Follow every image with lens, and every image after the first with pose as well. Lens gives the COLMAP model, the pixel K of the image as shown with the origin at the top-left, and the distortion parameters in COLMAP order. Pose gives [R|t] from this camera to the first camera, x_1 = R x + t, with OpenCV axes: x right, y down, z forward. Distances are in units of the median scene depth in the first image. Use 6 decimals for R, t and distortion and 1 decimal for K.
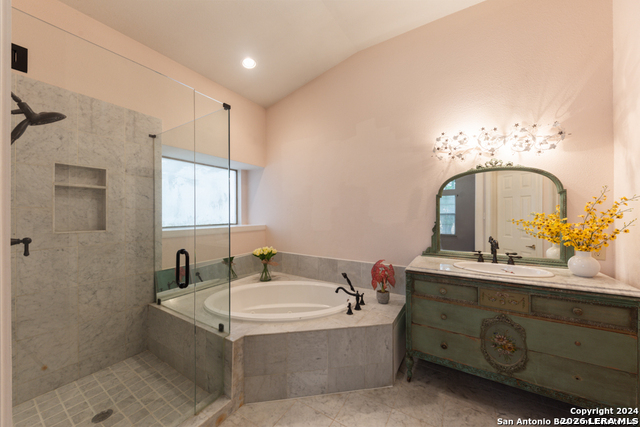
lens RADIAL K [[231.0, 0, 317.3], [0, 231.0, 213.4], [0, 0, 1]] dist [-0.000006, -0.000249]
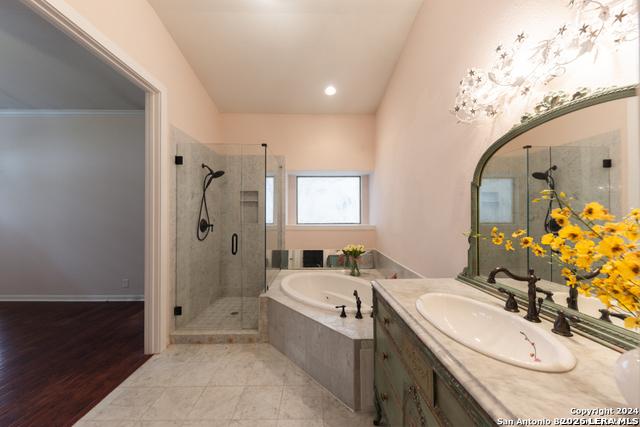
lens RADIAL K [[231.0, 0, 316.0], [0, 231.0, 213.6], [0, 0, 1]] dist [-0.000006, -0.000249]
pose [[0.543520, -0.004639, -0.839383, 0.882287], [0.000560, 0.999987, -0.005163, 0.003922], [0.839396, 0.002336, 0.543516, 0.363609]]
